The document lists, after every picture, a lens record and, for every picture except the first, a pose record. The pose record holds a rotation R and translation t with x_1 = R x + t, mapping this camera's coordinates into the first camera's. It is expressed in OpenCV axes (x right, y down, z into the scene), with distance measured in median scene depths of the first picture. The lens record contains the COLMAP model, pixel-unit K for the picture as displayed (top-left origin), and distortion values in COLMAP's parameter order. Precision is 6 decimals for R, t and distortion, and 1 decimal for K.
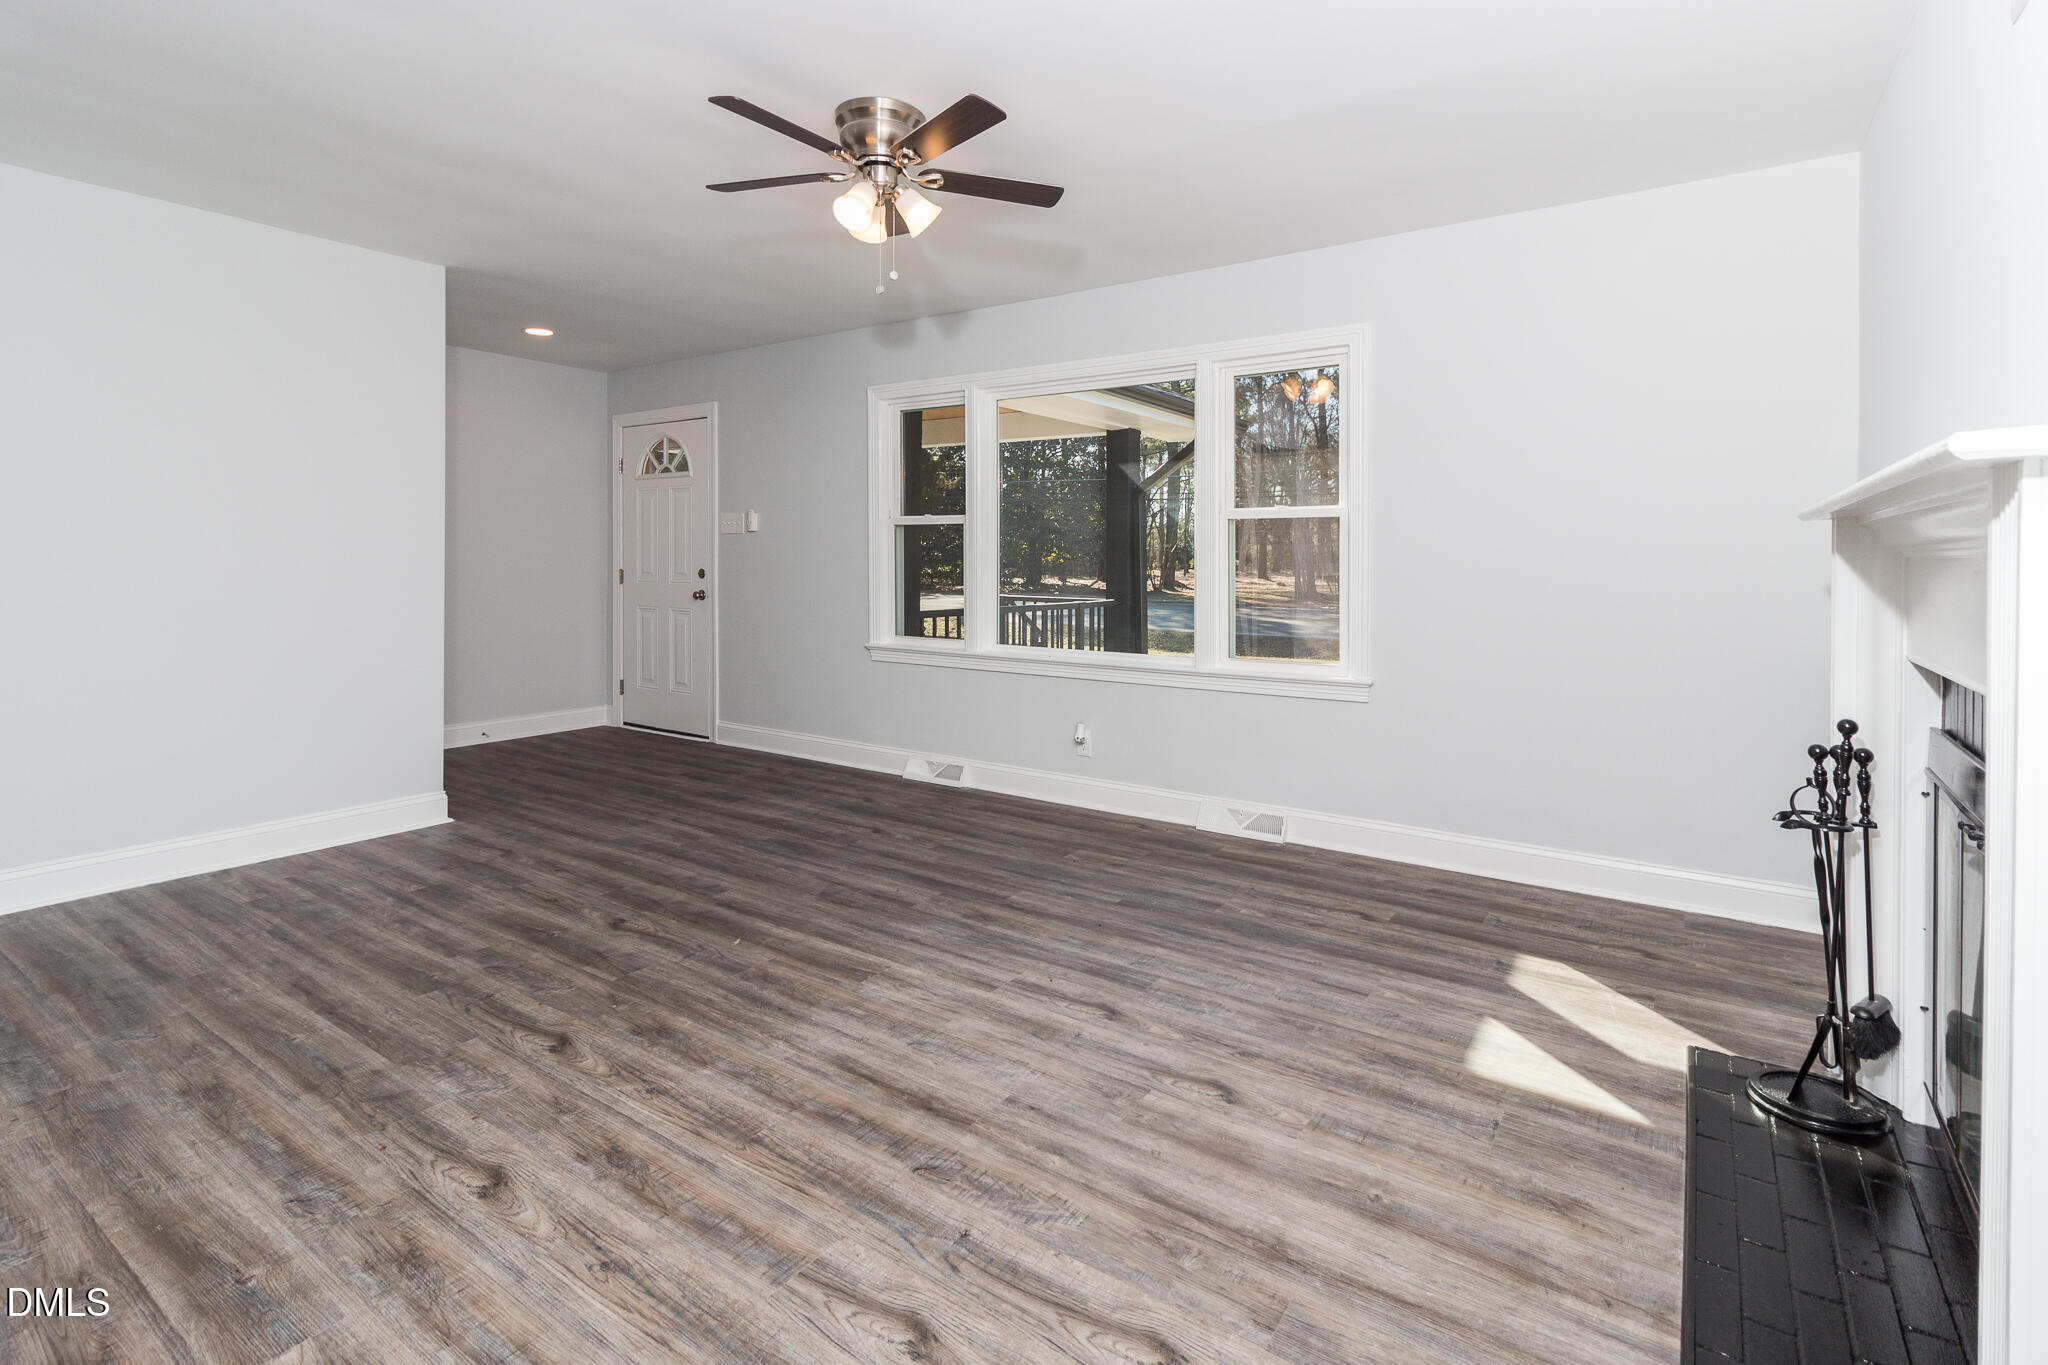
lens RADIAL K [[979.3, 0, 1018.4], [0, 979.3, 562.9], [0, 0, 1]] dist [-0.001072, -0.000051]
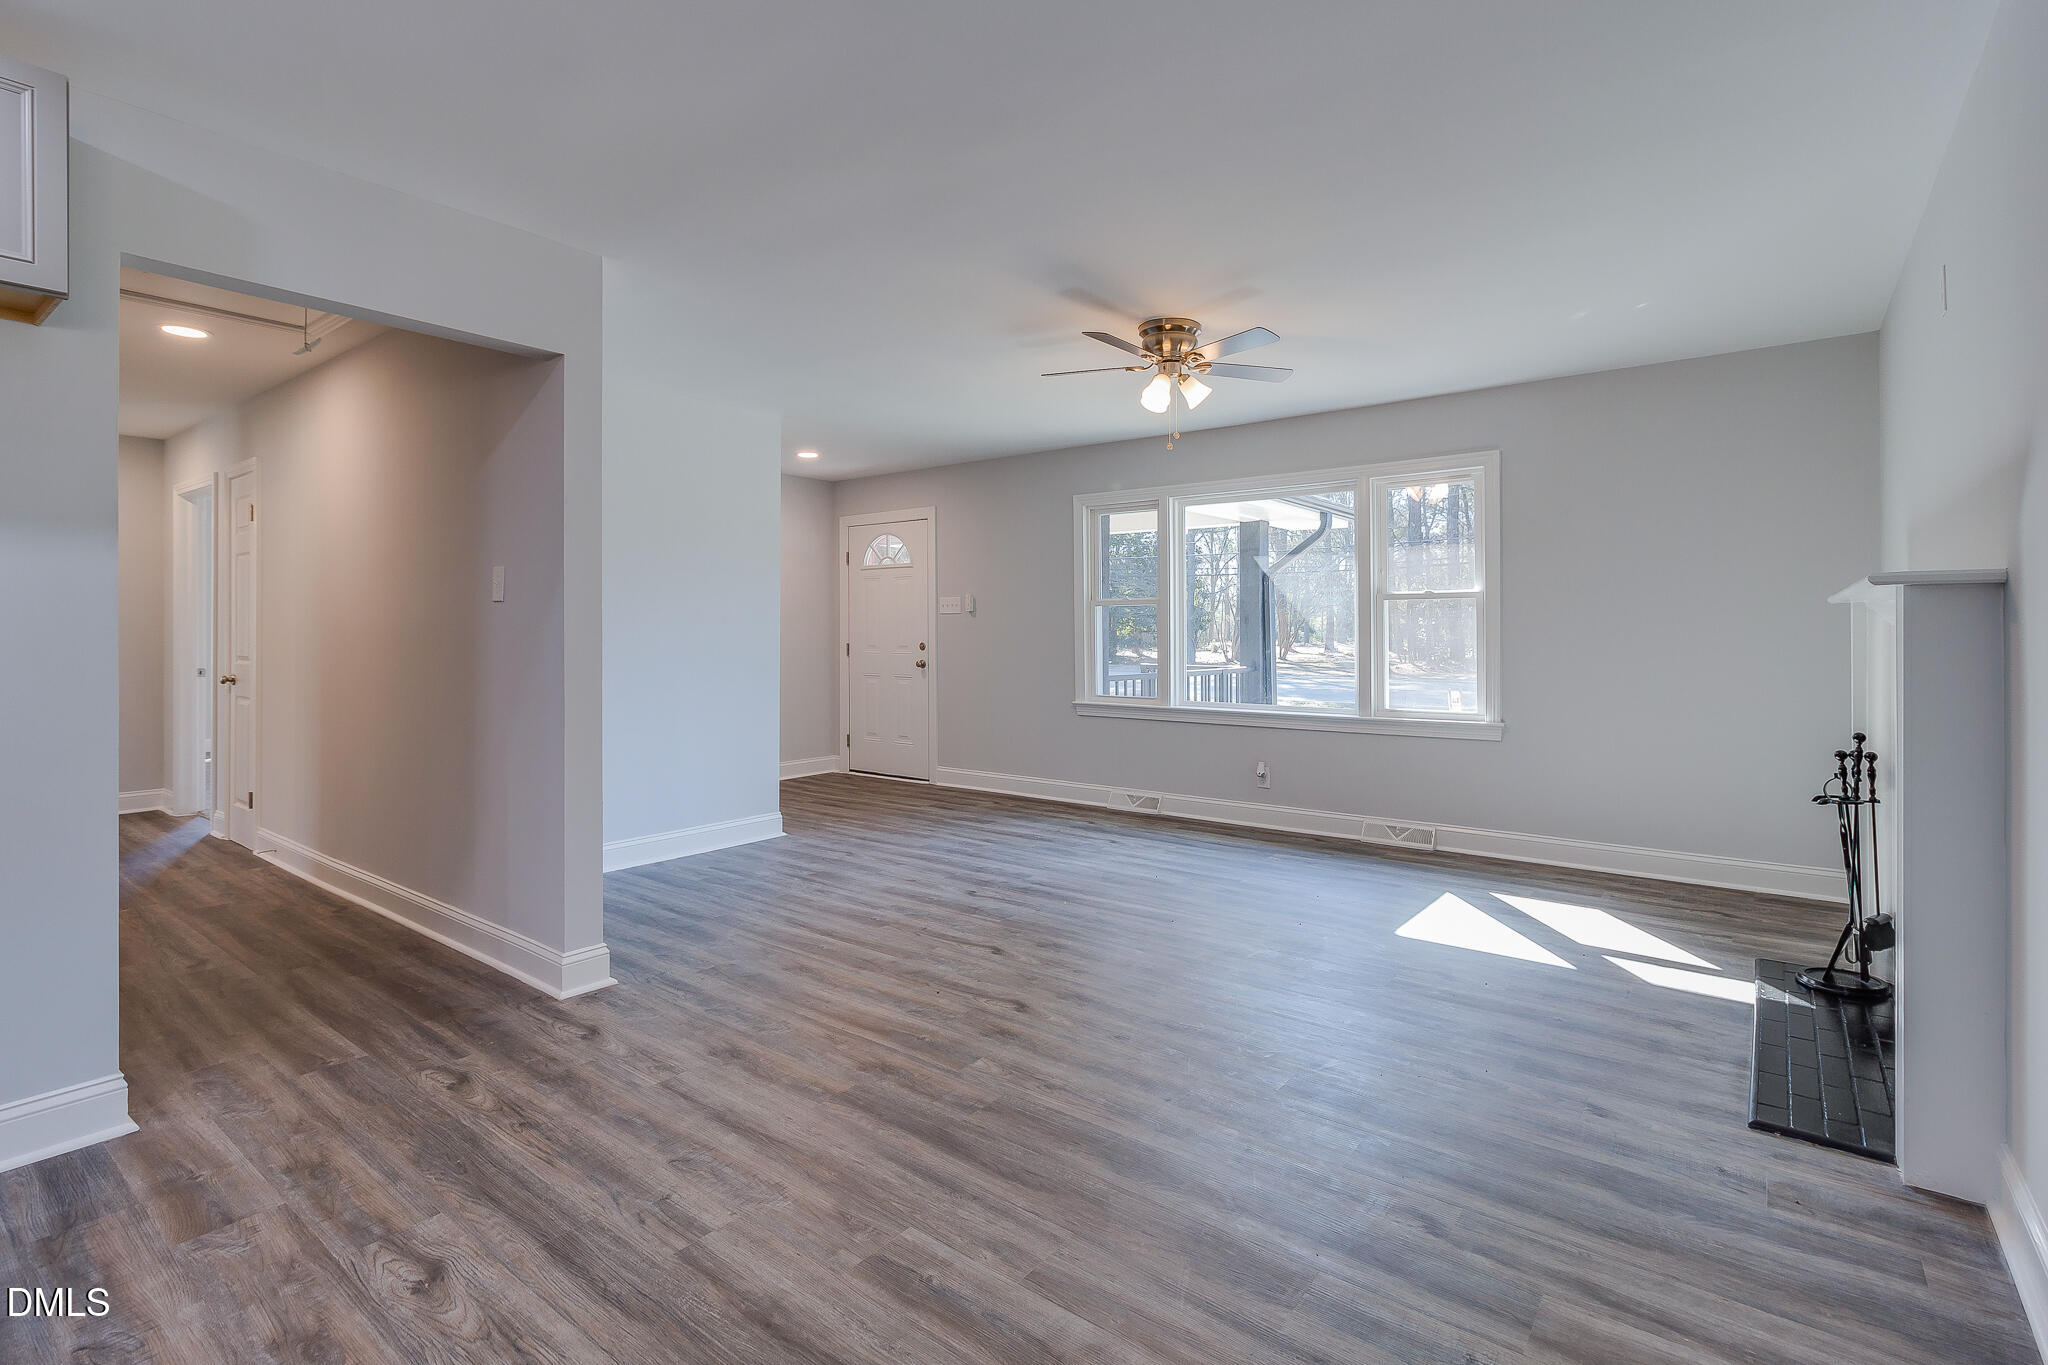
lens RADIAL K [[957.1, 0, 1035.7], [0, 957.1, 630.7], [0, 0, 1]] dist [0.001144, -0.000411]
pose [[0.998825, -0.007796, -0.047828, -0.319064], [0.007515, 0.999953, -0.006064, -0.001147], [0.047873, 0.005698, 0.998837, -0.483544]]
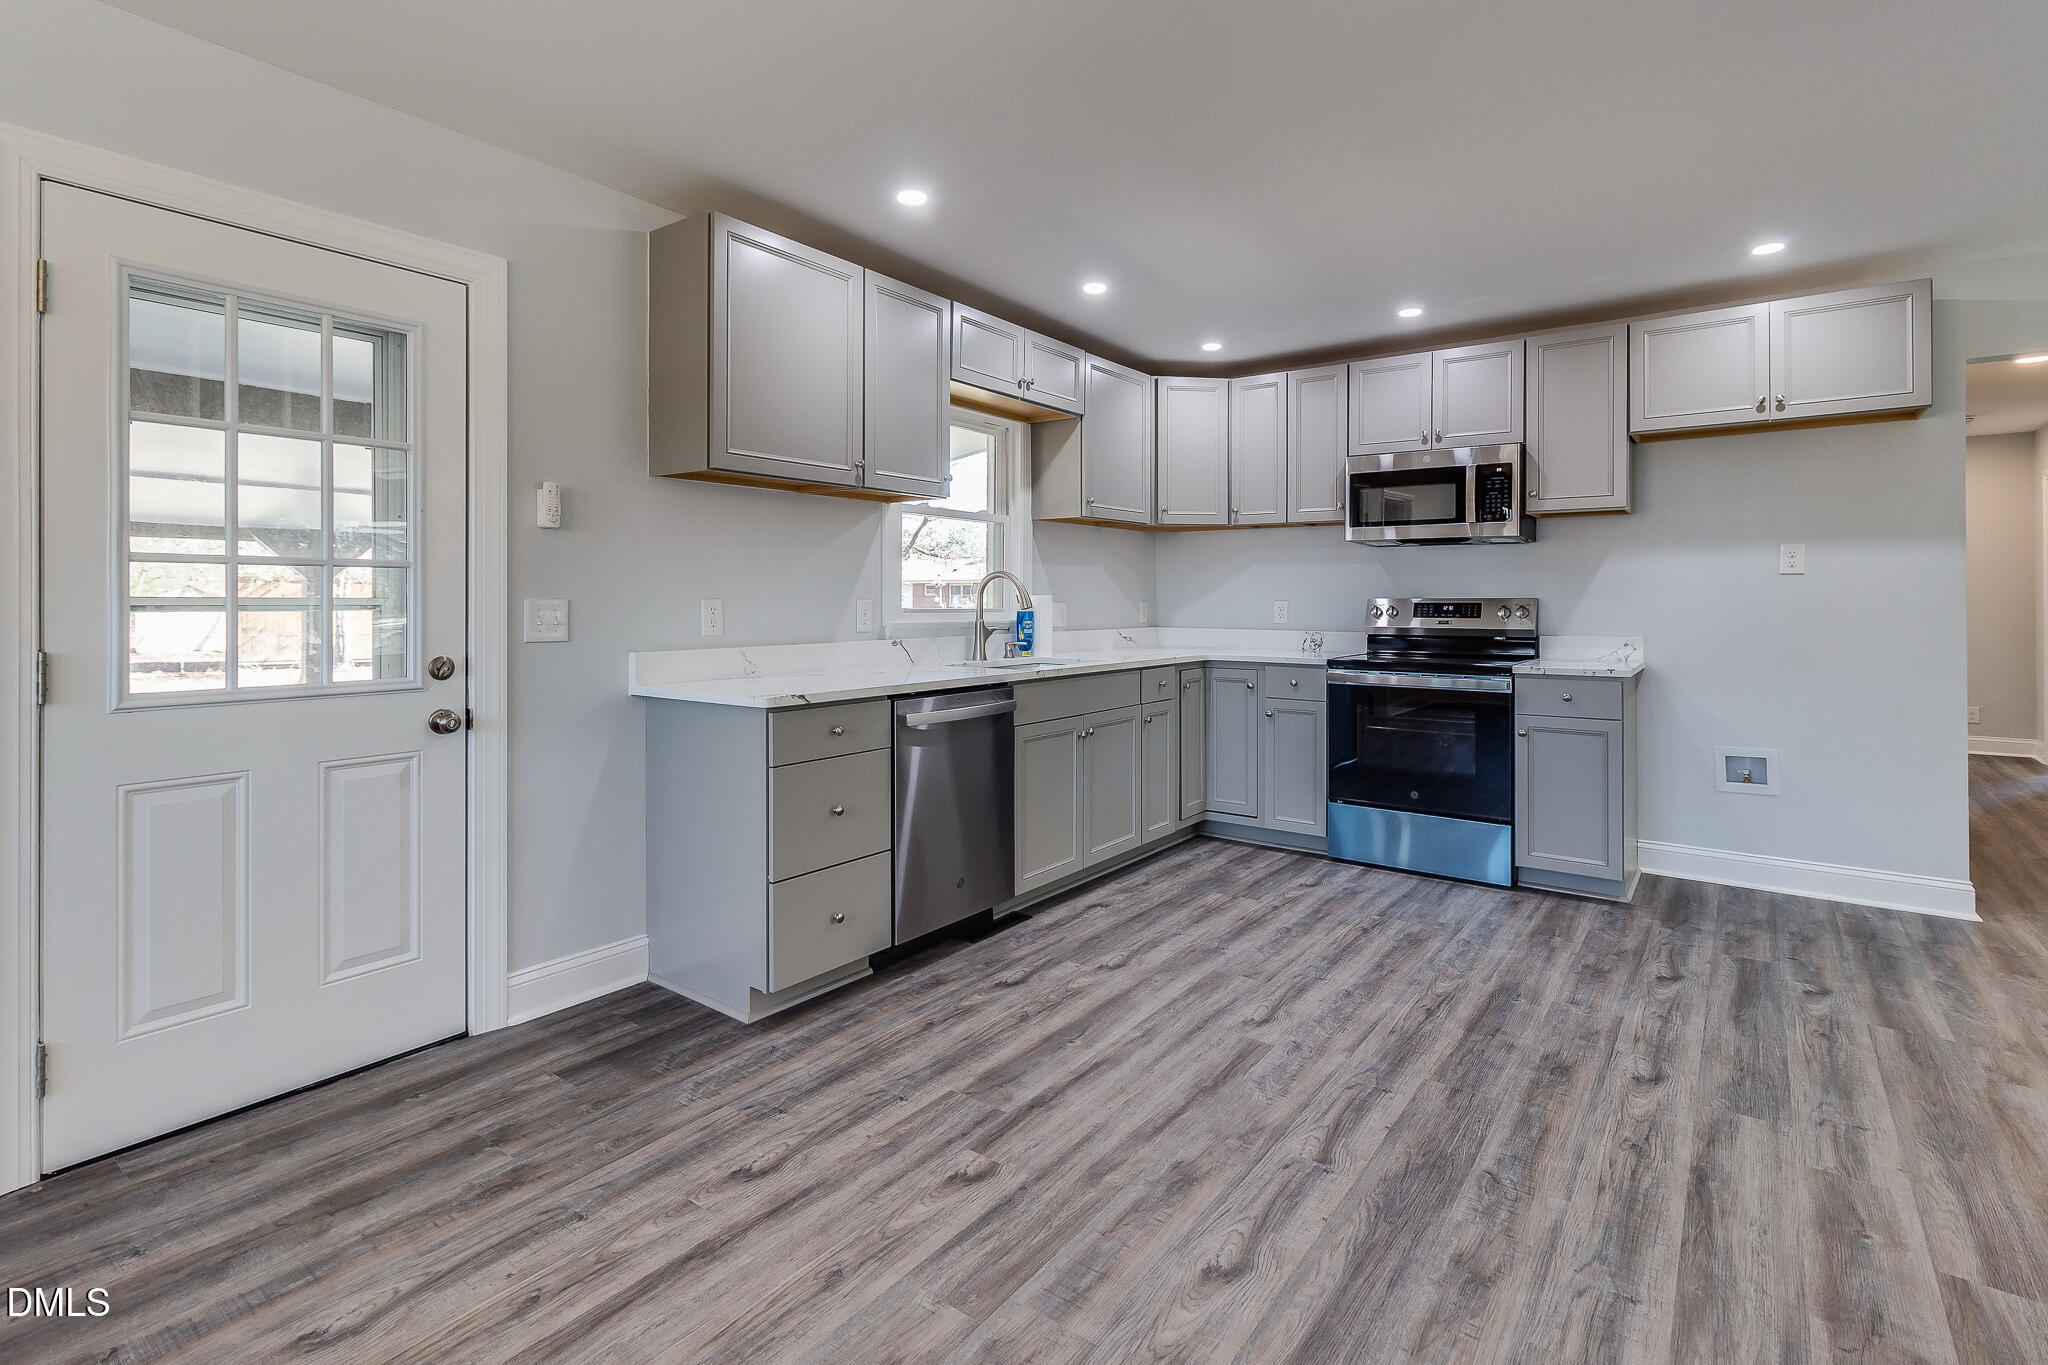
lens RADIAL K [[972.5, 0, 1029.3], [0, 972.5, 589.8], [0, 0, 1]] dist [0.000508, 0.000114]
pose [[-0.035986, -0.017564, -0.999198, 0.285244], [-0.006951, 0.999826, -0.017325, 0.006085], [0.999328, 0.006322, -0.036102, -0.976406]]
